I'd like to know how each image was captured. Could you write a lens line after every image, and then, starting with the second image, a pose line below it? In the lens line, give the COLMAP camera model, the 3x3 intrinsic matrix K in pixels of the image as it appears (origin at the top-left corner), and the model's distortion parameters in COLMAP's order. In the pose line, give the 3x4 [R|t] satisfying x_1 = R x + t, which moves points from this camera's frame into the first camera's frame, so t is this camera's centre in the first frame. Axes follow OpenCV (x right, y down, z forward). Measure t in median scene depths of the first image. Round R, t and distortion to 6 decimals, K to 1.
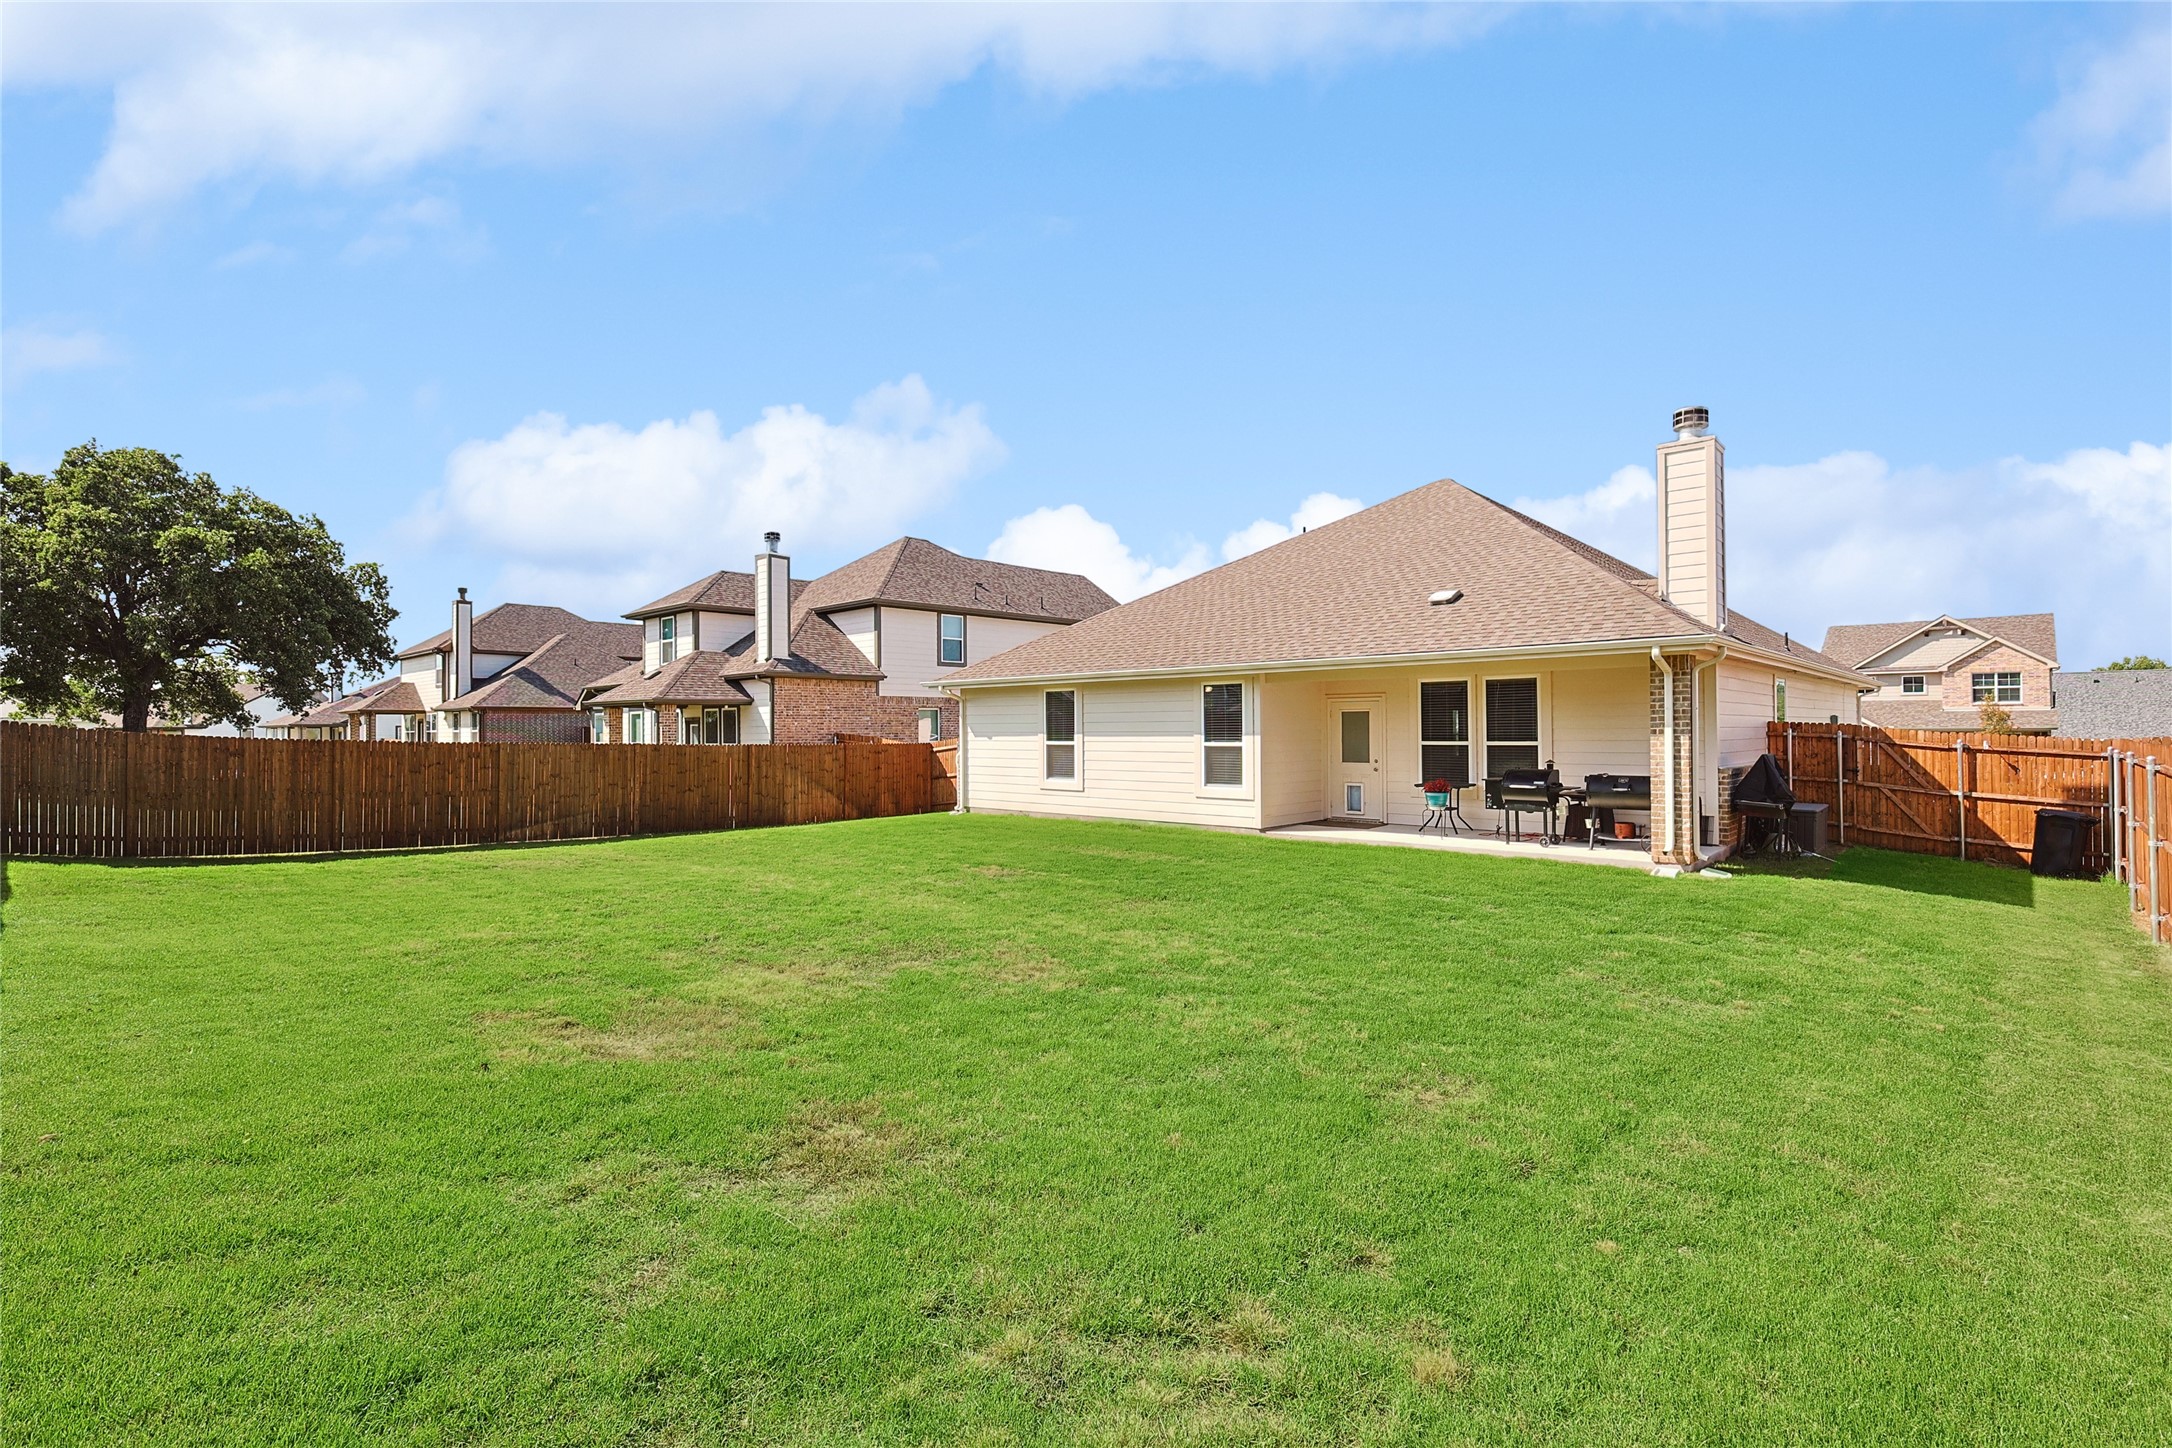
lens RADIAL K [[1020.8, 0, 1085.1], [0, 1020.8, 713.3], [0, 0, 1]] dist [0.002710, 0.000349]
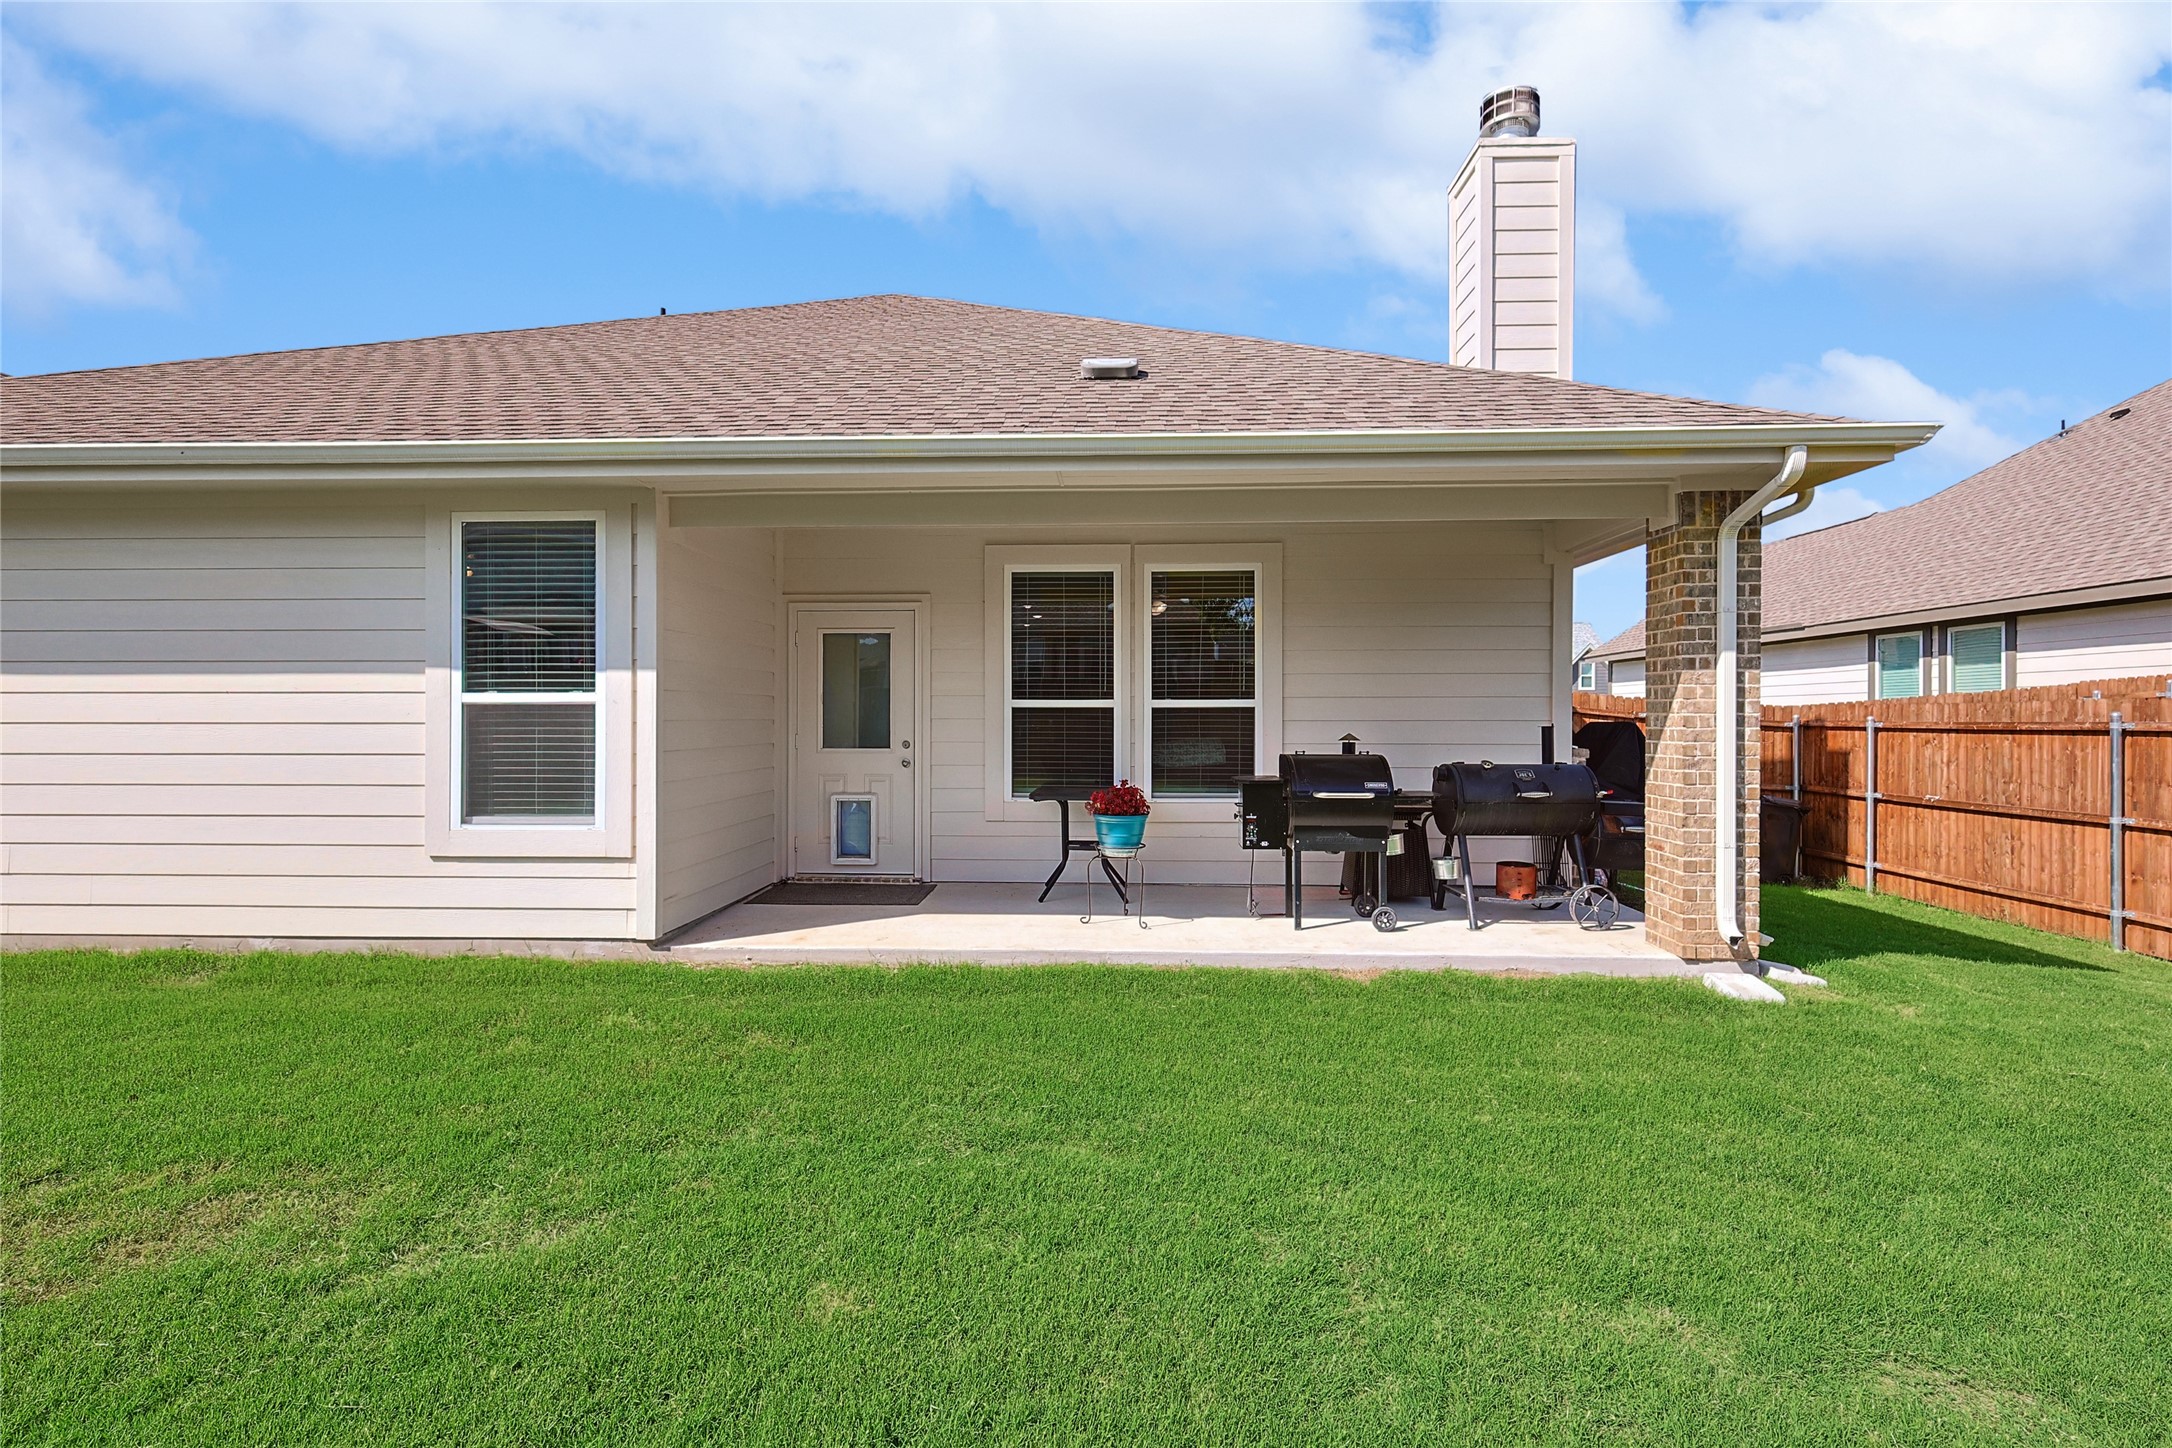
lens RADIAL K [[1020.8, 0, 1085.1], [0, 1020.8, 713.3], [0, 0, 1]] dist [0.002710, 0.000349]
pose [[0.760691, 0.010879, 0.649023, 0.055795], [-0.015336, 0.999882, 0.001214, 0.032612], [-0.648933, -0.010876, 0.760767, 0.630744]]
